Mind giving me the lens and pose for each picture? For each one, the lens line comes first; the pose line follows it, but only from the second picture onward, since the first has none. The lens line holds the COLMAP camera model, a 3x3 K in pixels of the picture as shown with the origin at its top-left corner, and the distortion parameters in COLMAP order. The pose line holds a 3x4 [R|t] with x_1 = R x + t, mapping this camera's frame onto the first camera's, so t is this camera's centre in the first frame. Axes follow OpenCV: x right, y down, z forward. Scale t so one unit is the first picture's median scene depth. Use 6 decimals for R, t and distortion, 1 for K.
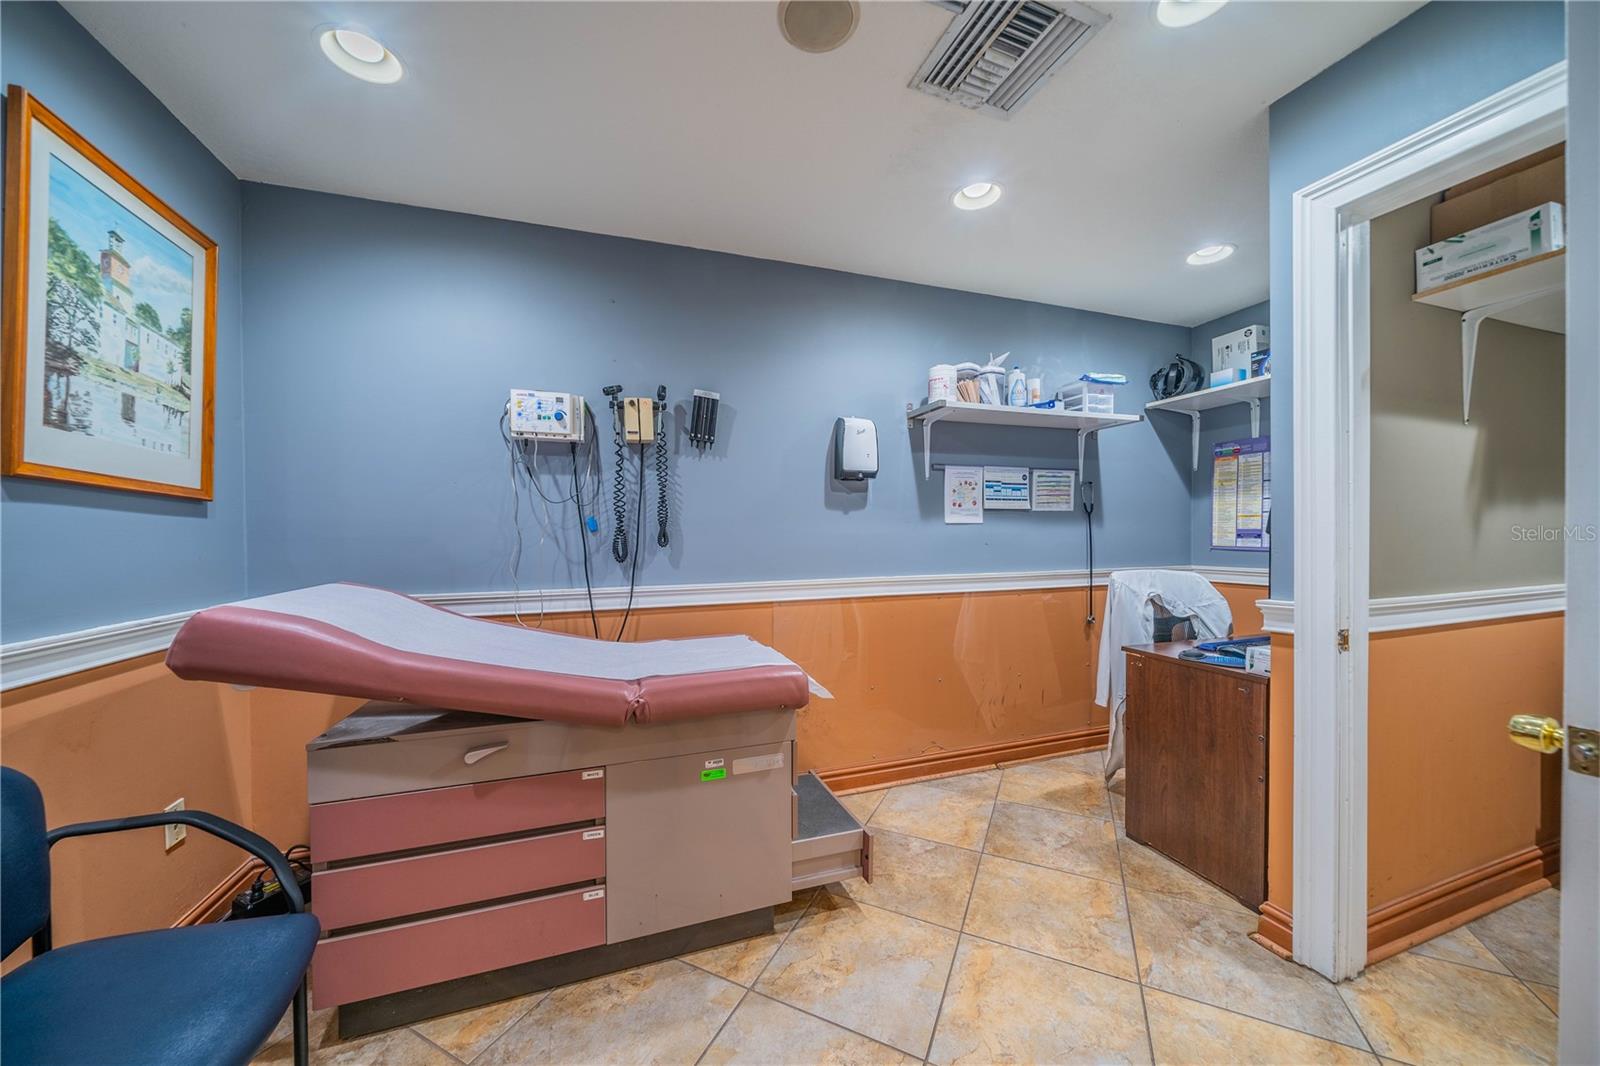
lens RADIAL K [[557.3, 0, 794.2], [0, 557.3, 541.6], [0, 0, 1]] dist [-0.003335, -0.000004]
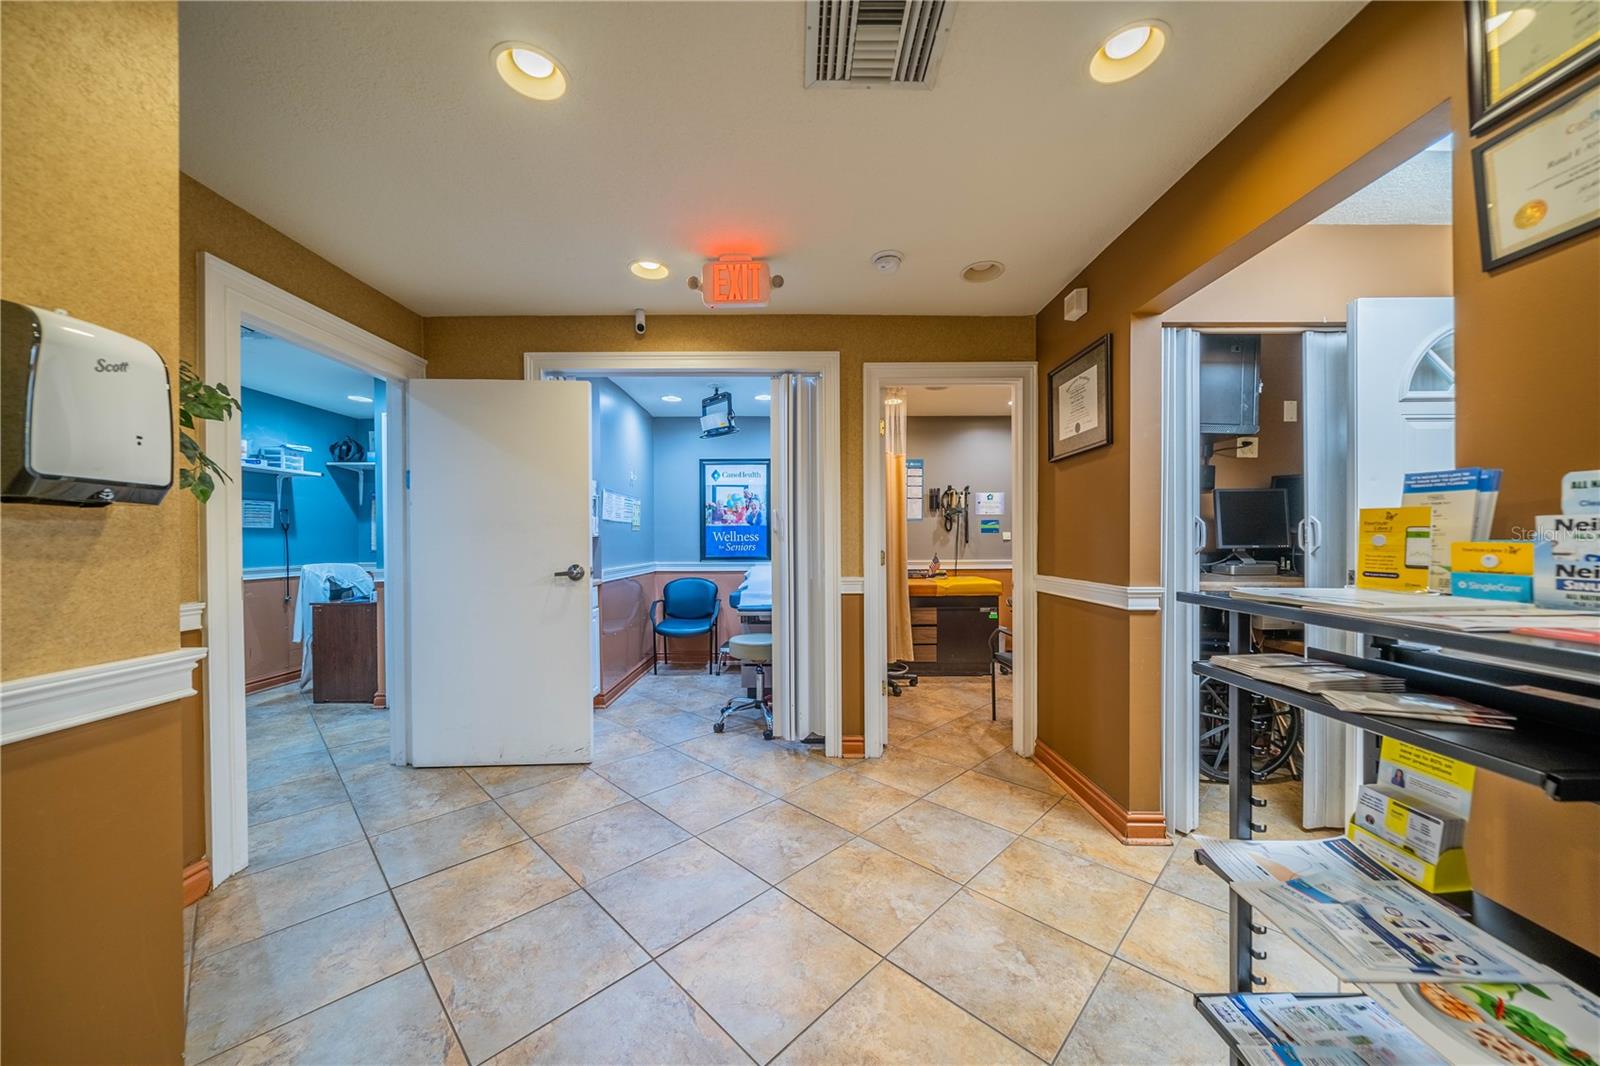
lens RADIAL K [[557.3, 0, 796.1], [0, 557.3, 544.8], [0, 0, 1]] dist [-0.003335, -0.000004]
pose [[0.322862, 0.000190, 0.946446, -0.519976], [0.015839, 0.999859, -0.005604, 0.023813], [-0.946314, 0.016800, 0.322813, -0.920963]]
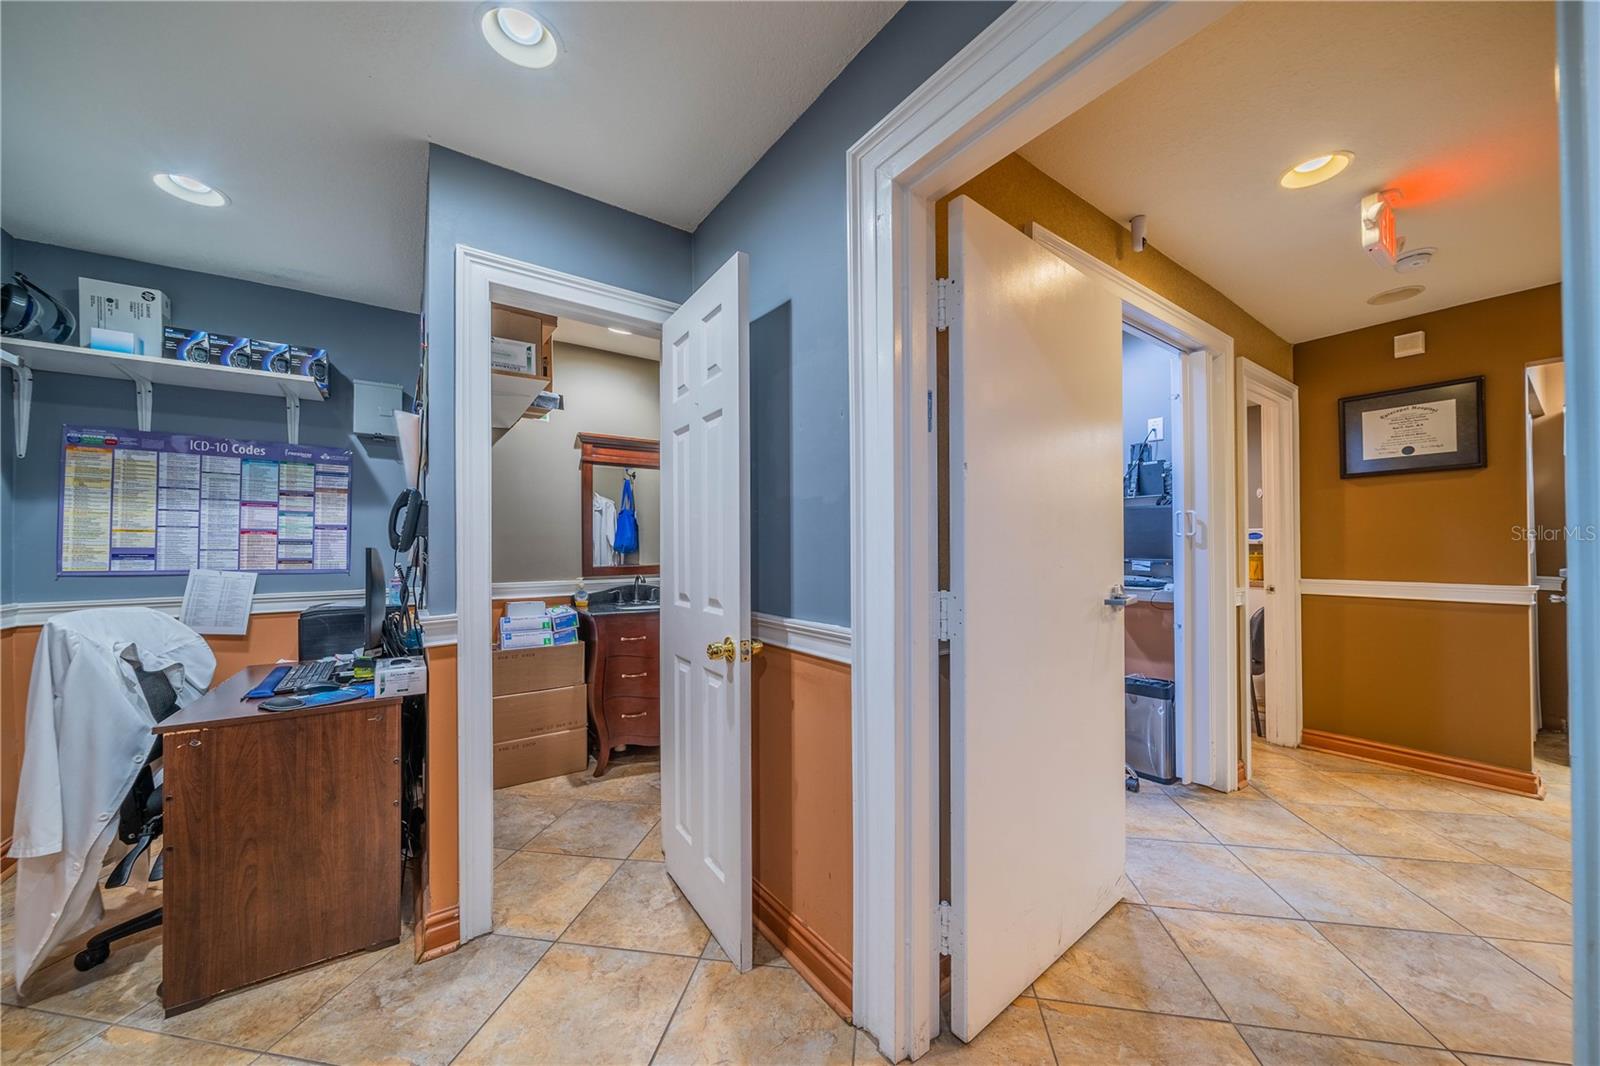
lens RADIAL K [[557.3, 0, 799.9], [0, 557.3, 541.7], [0, 0, 1]] dist [-0.003335, -0.000004]
pose [[-0.278535, 0.016811, 0.960279, -0.190537], [0.019438, 0.999741, -0.011864, -0.004154], [-0.960229, 0.015361, -0.278790, 0.365278]]
